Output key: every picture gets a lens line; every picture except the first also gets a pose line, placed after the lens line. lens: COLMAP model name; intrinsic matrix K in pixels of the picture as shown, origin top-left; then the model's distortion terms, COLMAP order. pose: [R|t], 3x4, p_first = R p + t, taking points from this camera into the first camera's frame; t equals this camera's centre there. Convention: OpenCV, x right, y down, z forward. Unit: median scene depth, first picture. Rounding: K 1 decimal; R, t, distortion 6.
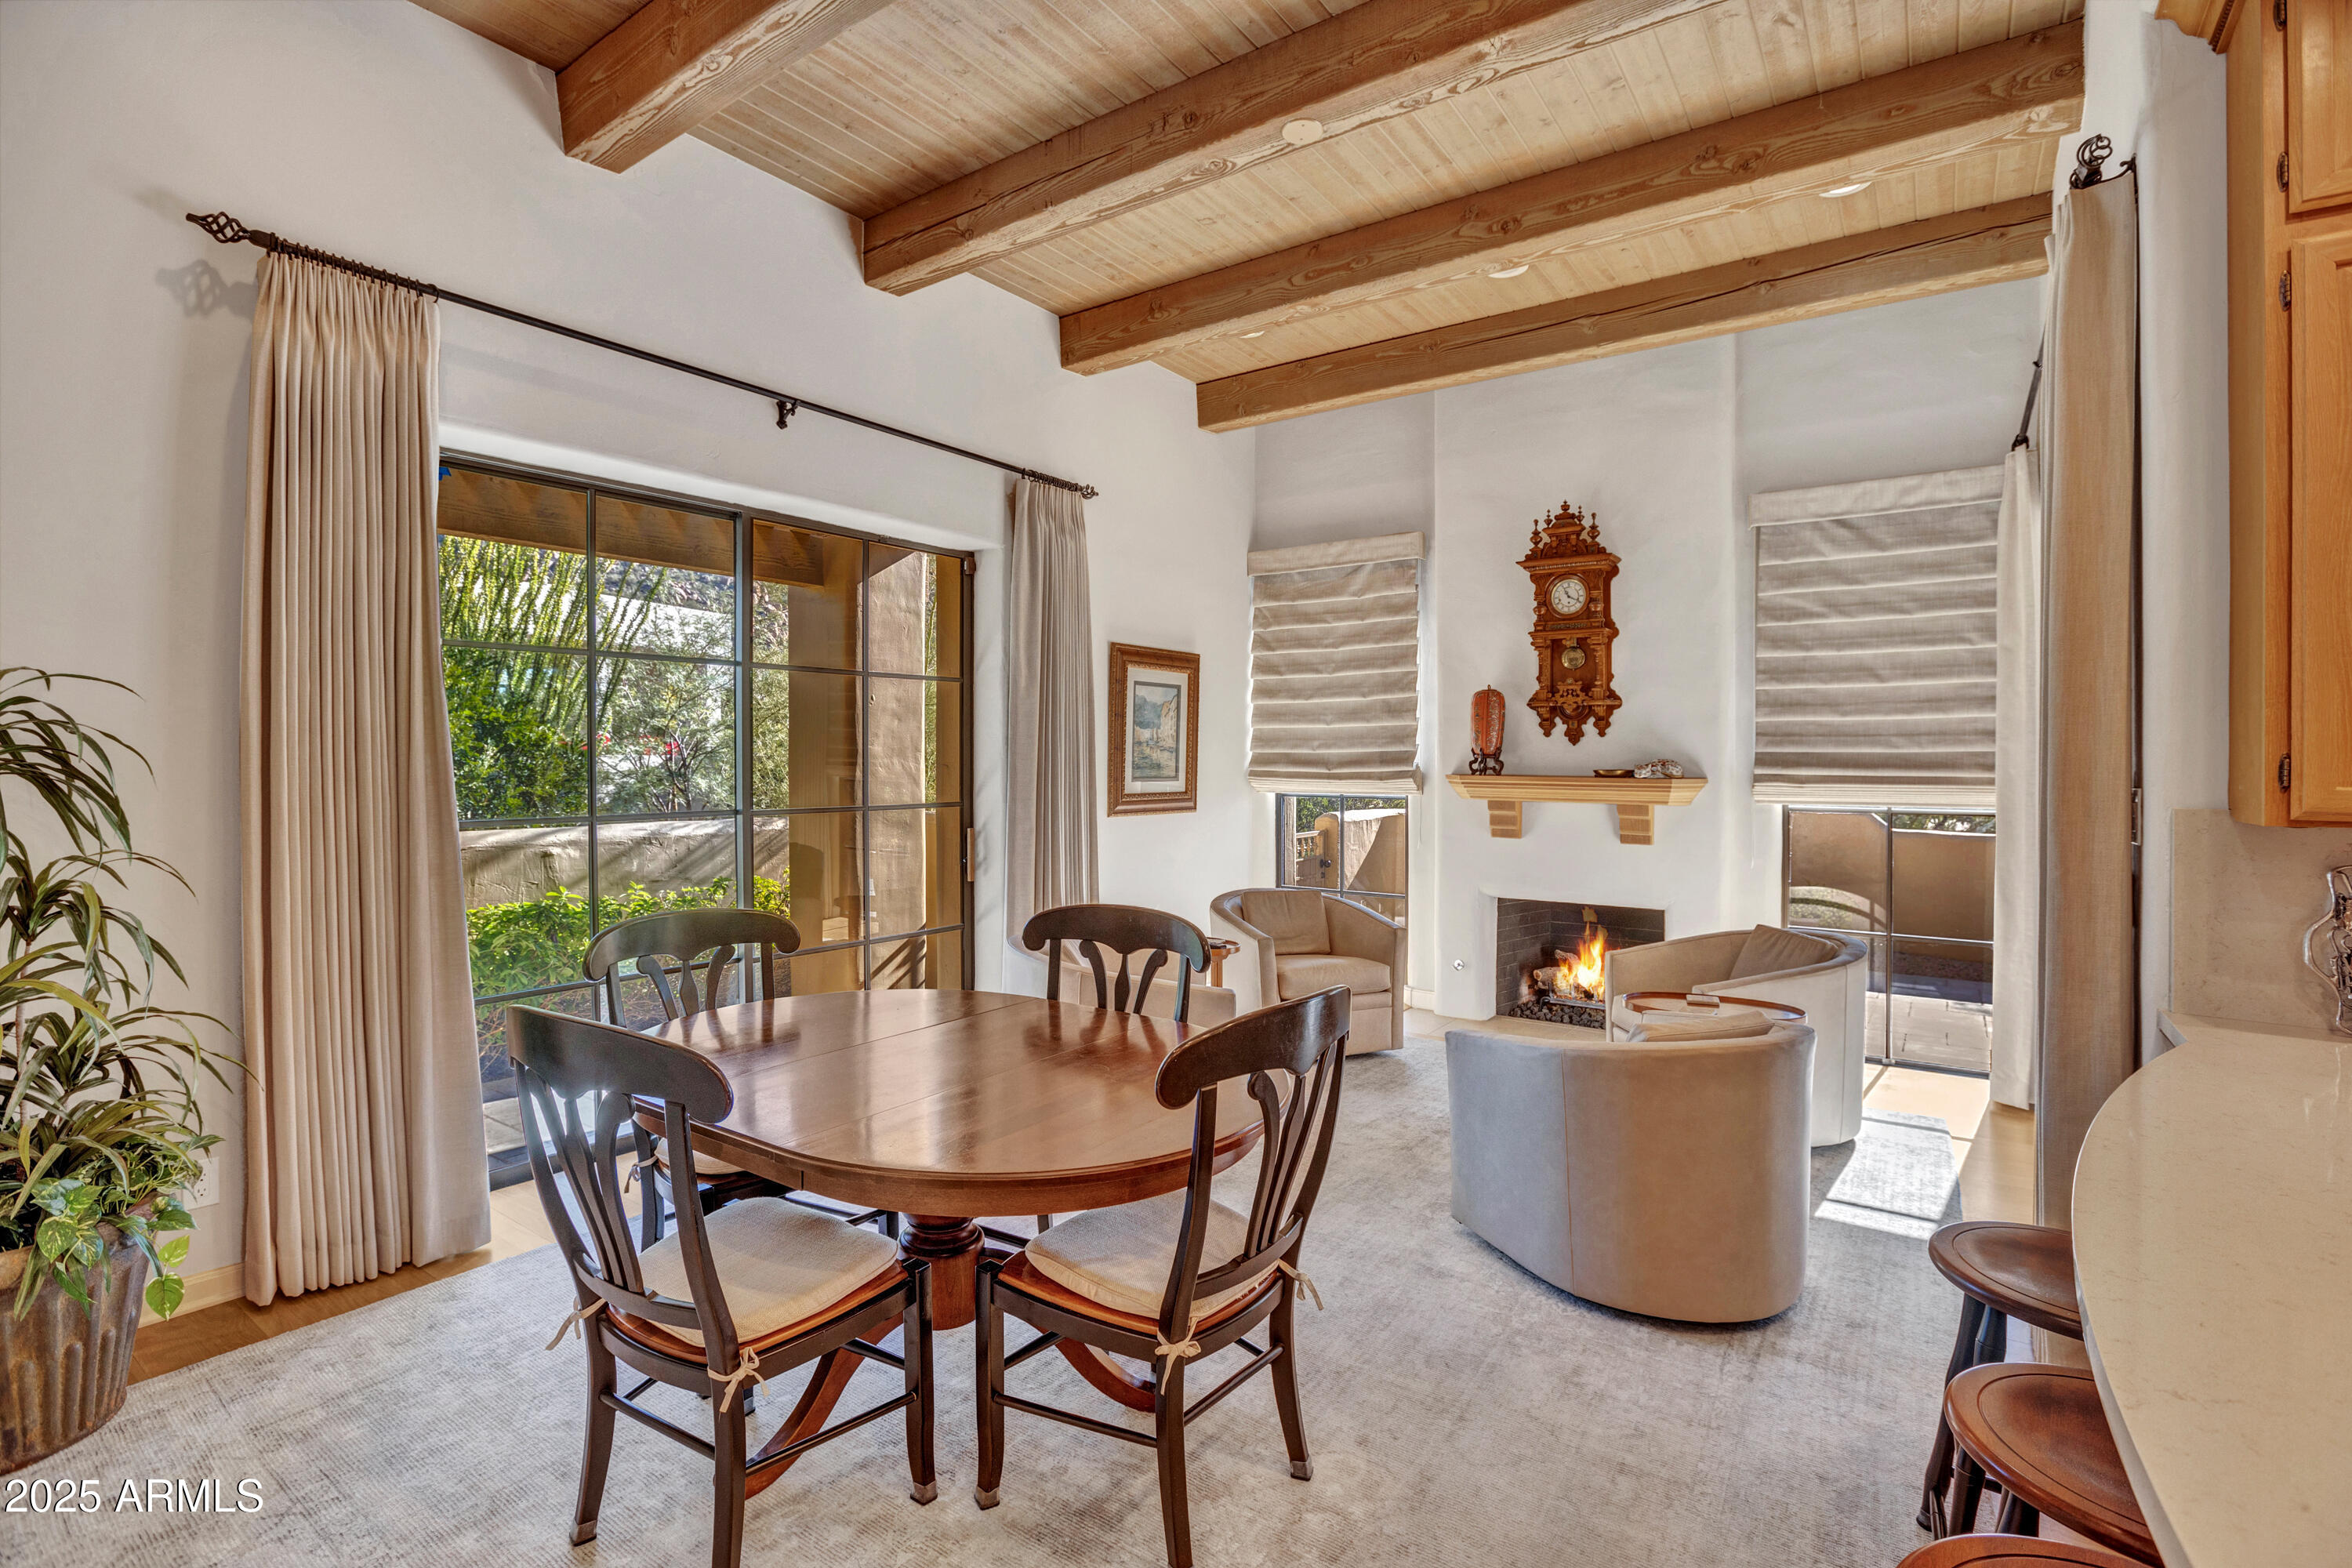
lens RADIAL K [[1100.2, 0, 1182.2], [0, 1100.2, 778.9], [0, 0, 1]] dist [-0.030357, 0.002660]
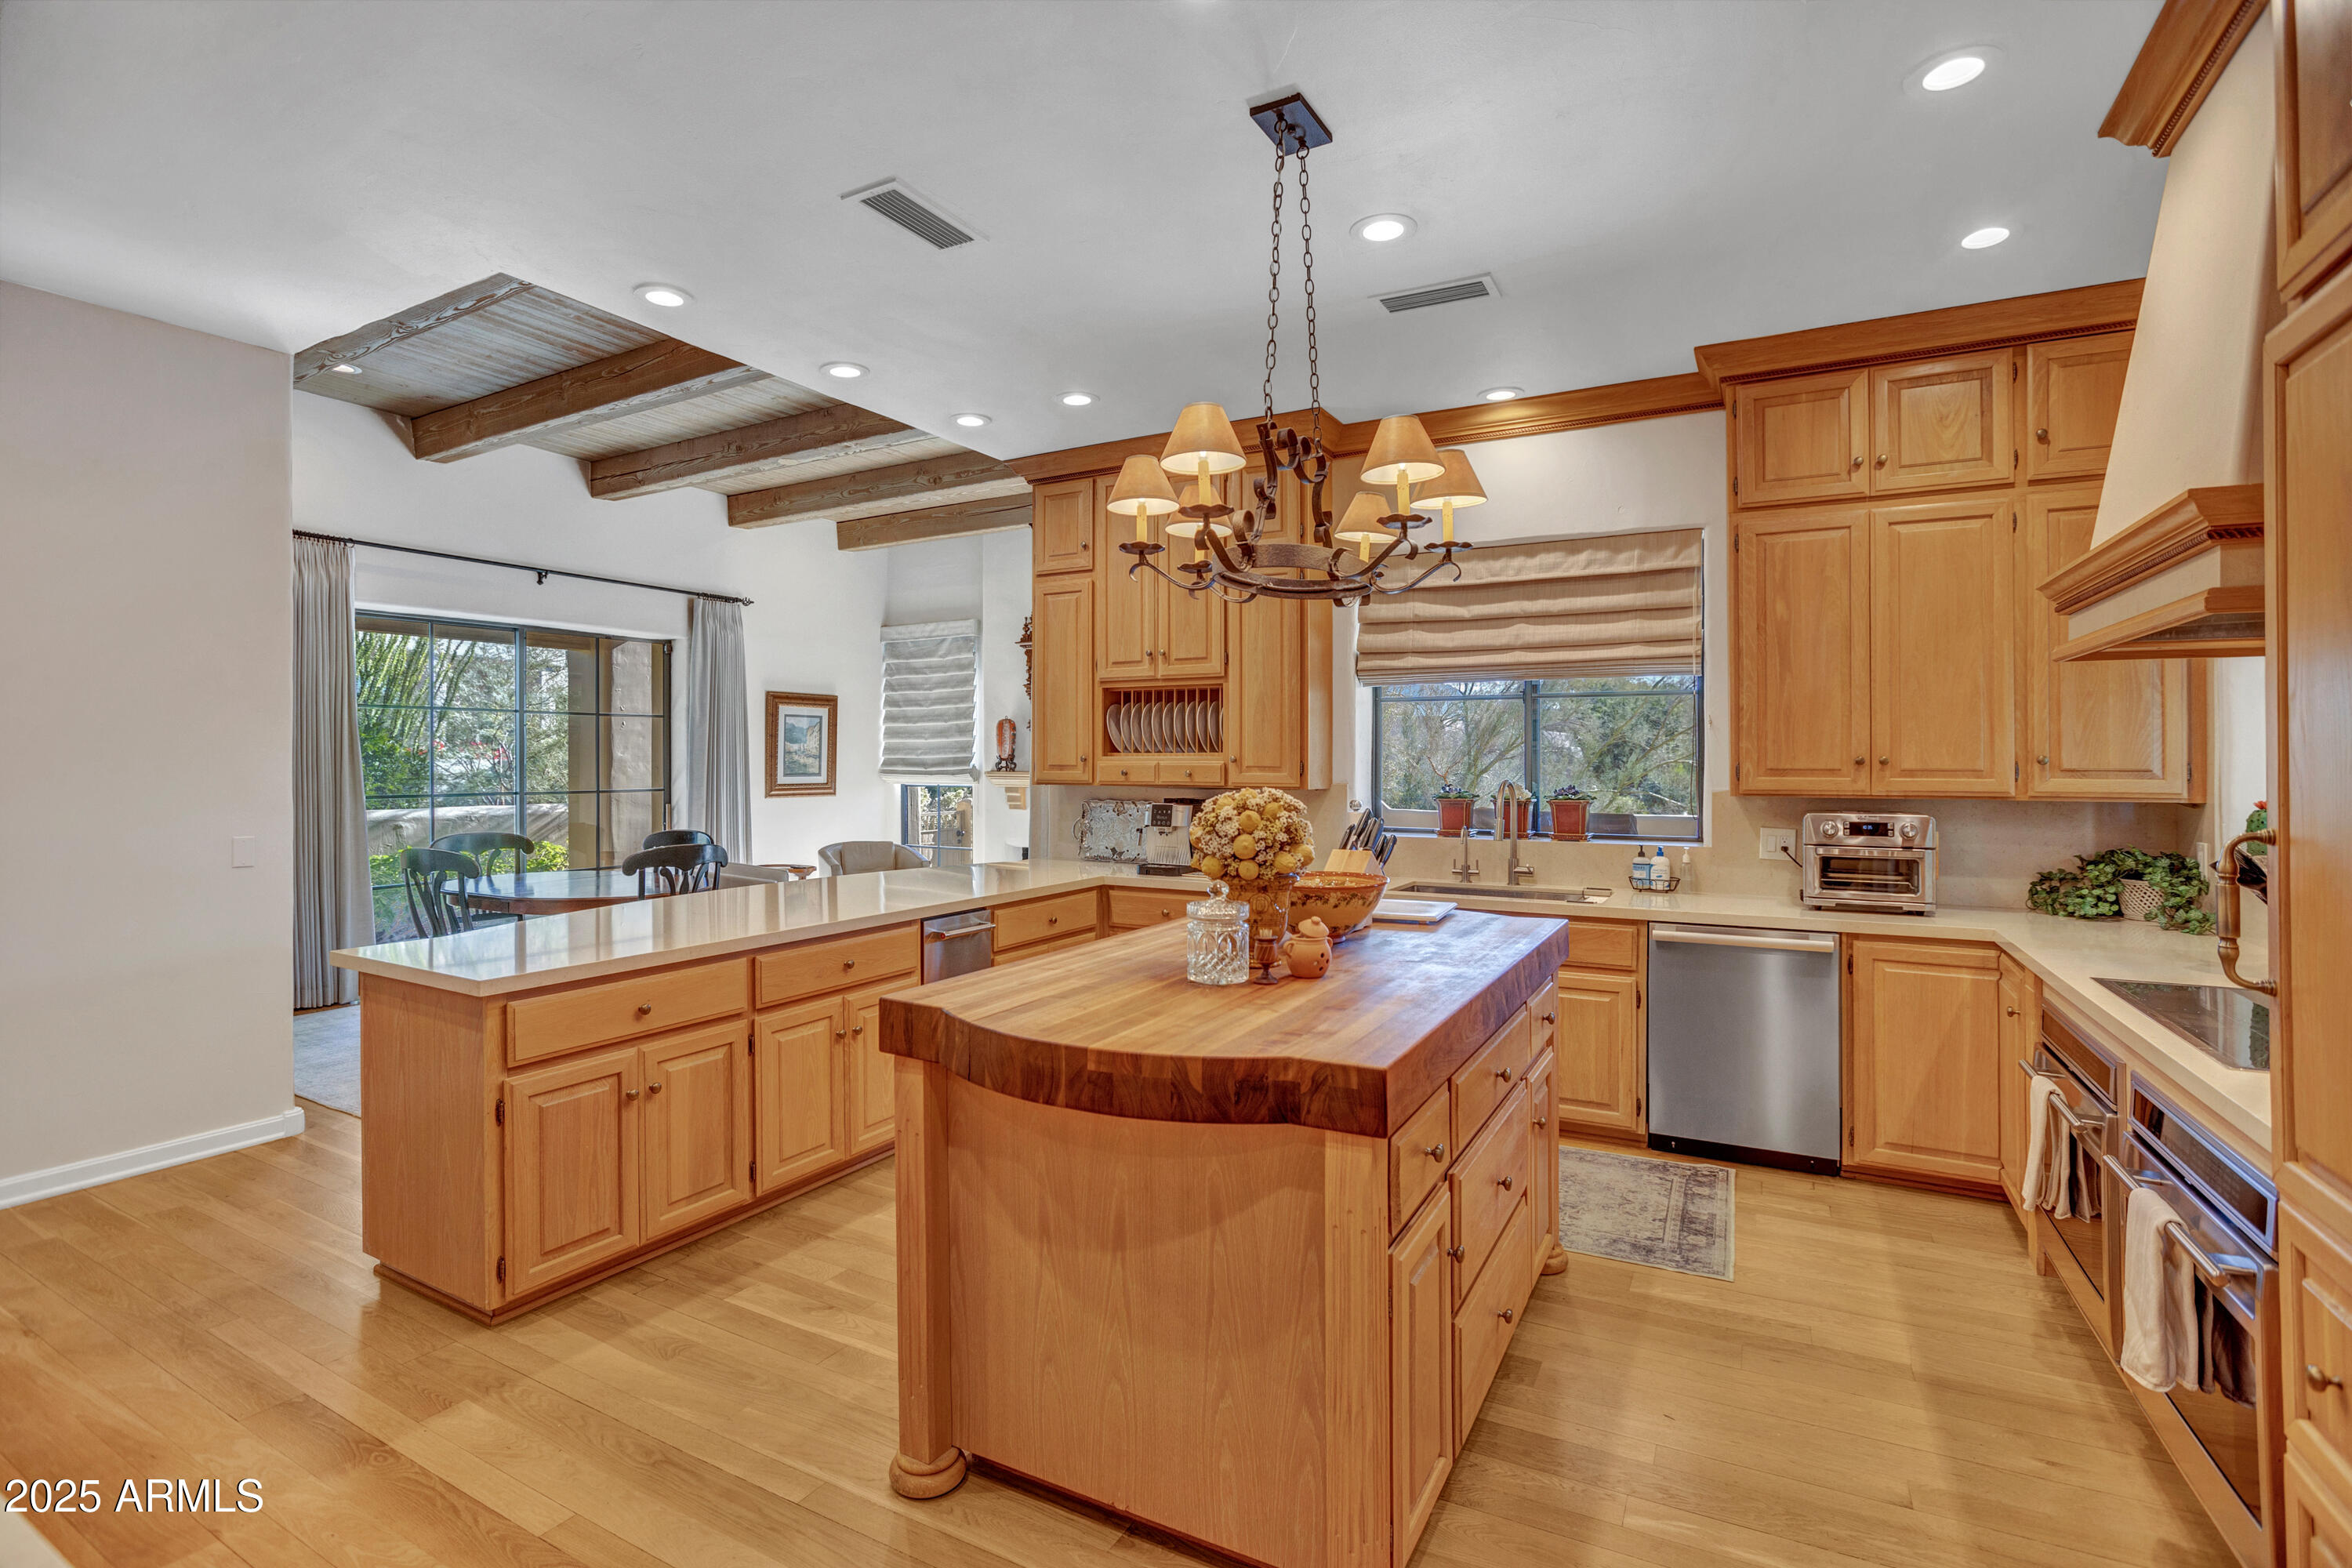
lens RADIAL K [[1100.2, 0, 1169.9], [0, 1100.2, 769.4], [0, 0, 1]] dist [-0.030357, 0.002660]
pose [[0.994524, -0.005573, 0.104361, 0.354094], [0.006572, 0.999936, -0.009234, 0.010675], [-0.104303, 0.009870, 0.994497, -0.665541]]
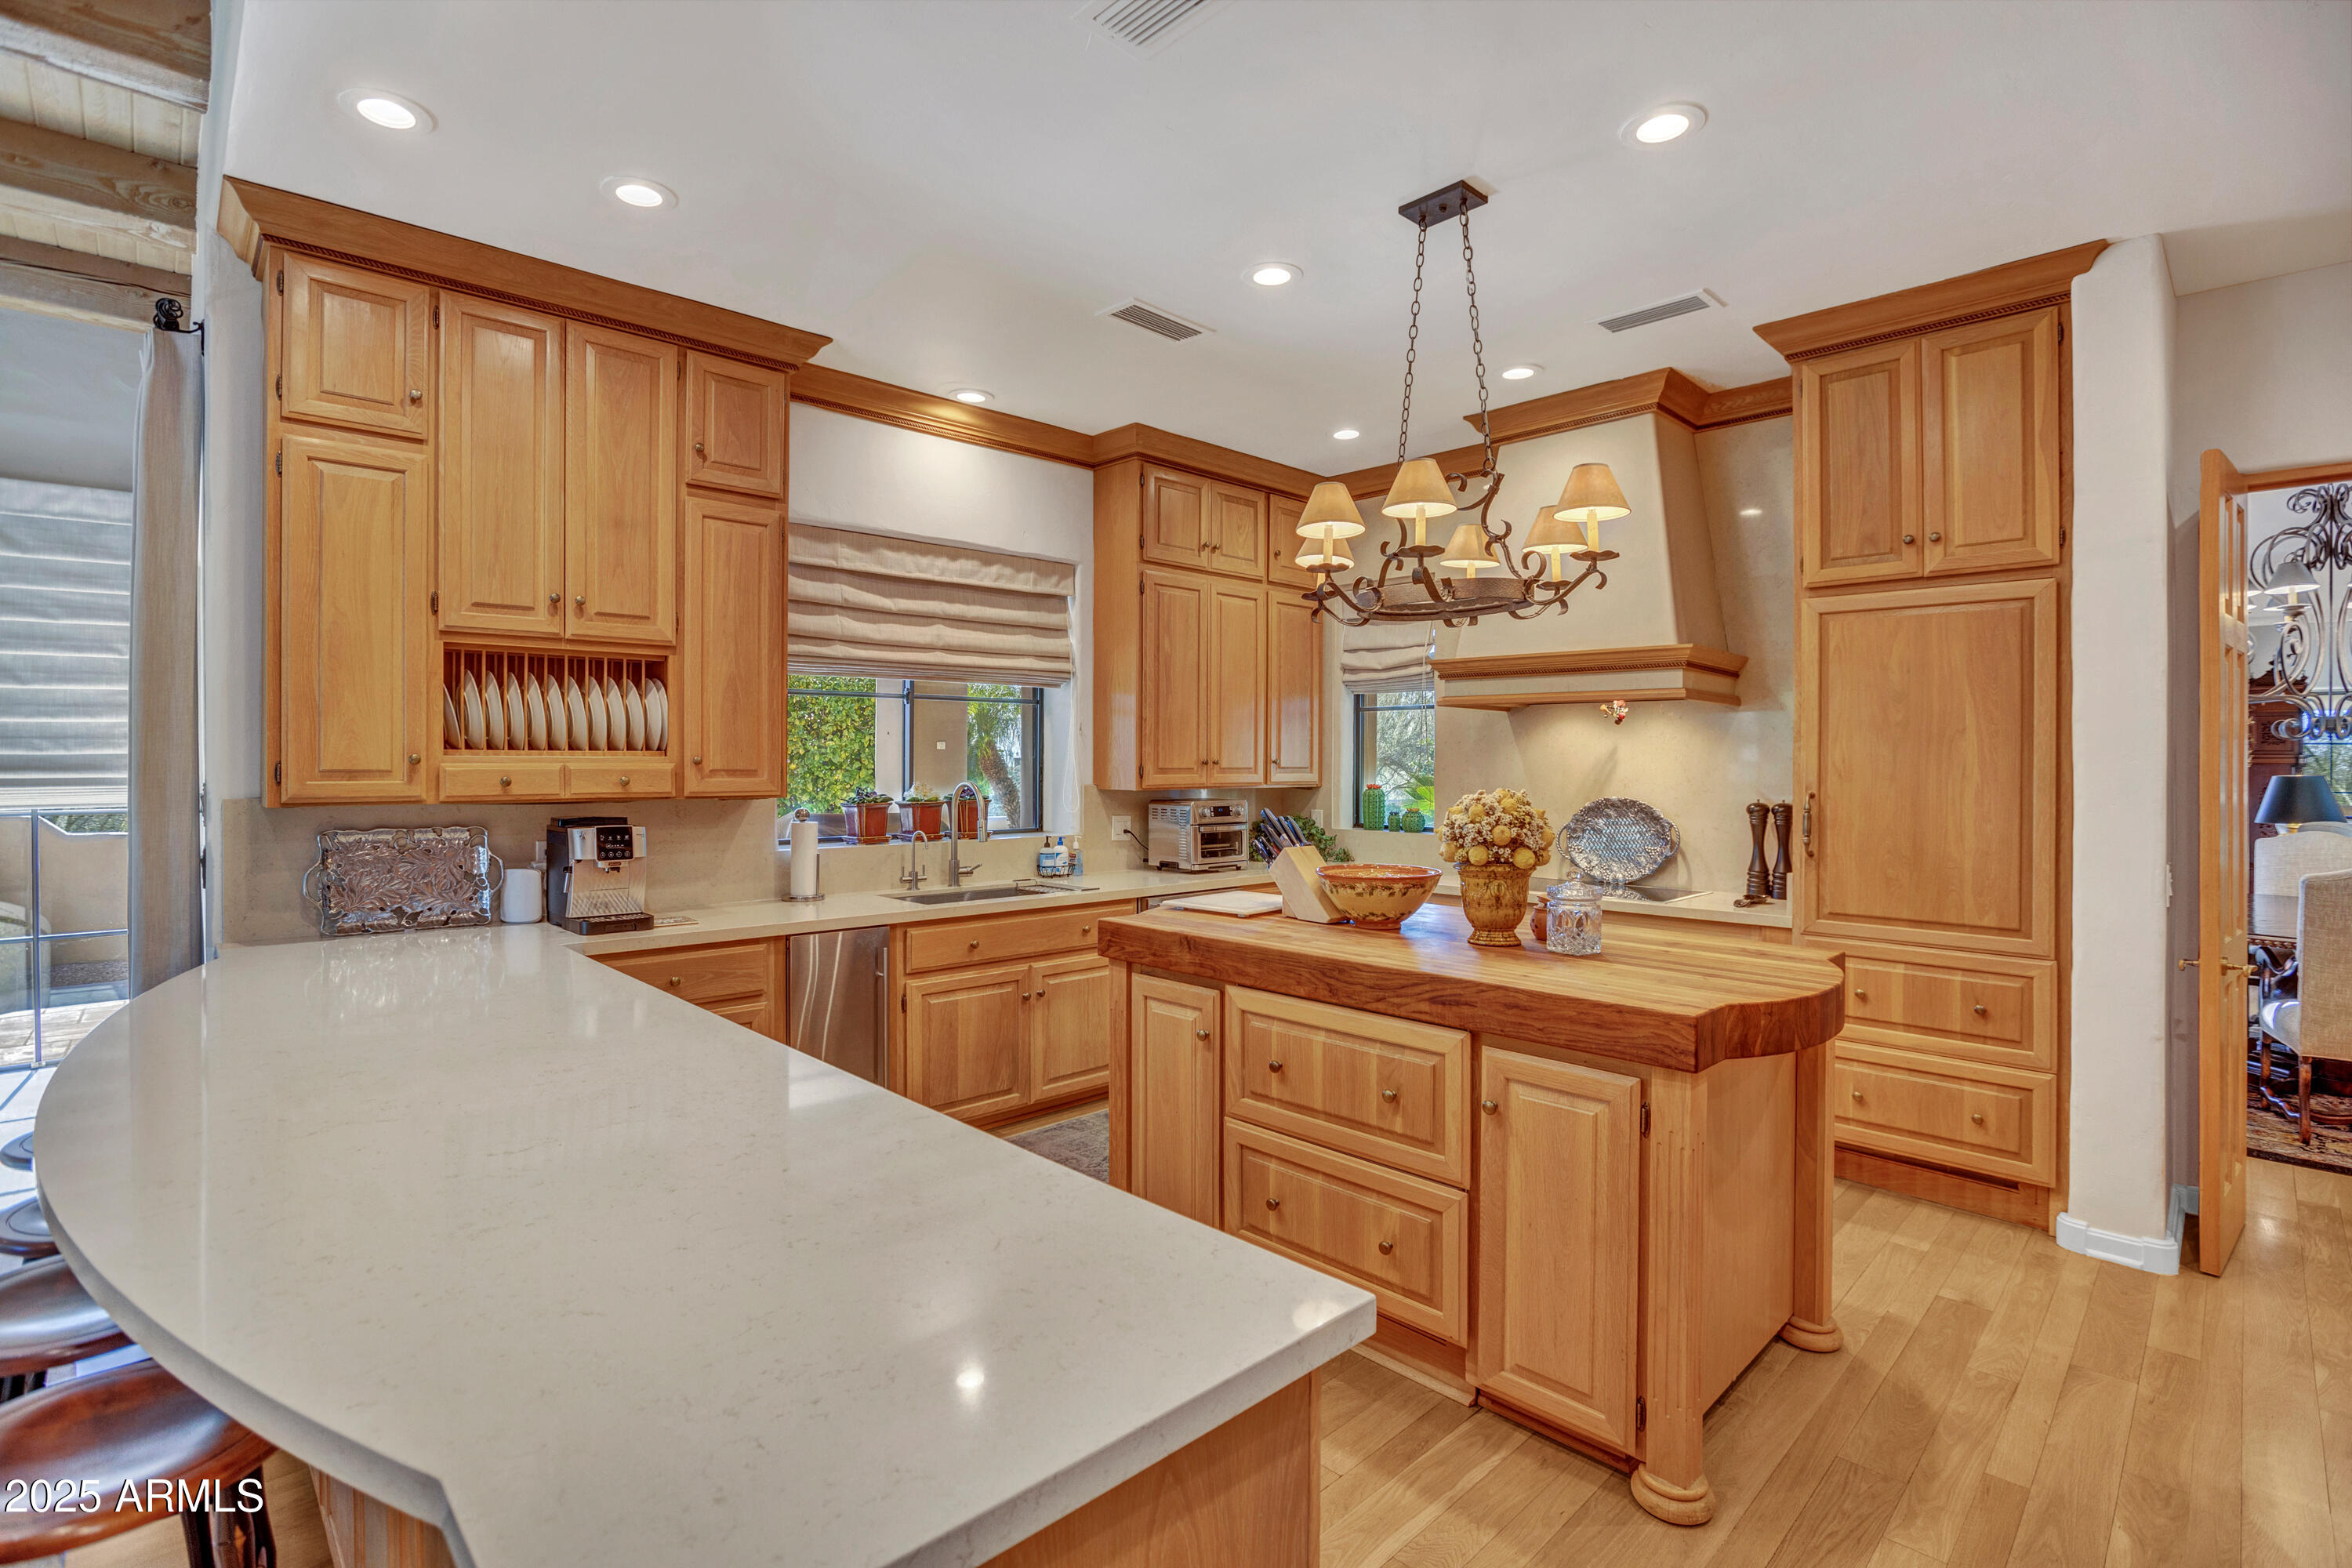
lens RADIAL K [[1100.2, 0, 1167.6], [0, 1100.2, 764.1], [0, 0, 1]] dist [-0.030357, 0.002660]
pose [[0.211317, -0.007190, 0.977391, -0.077845], [0.017715, 0.999837, 0.003525, -0.000404], [-0.977257, 0.016569, 0.211410, -0.201116]]
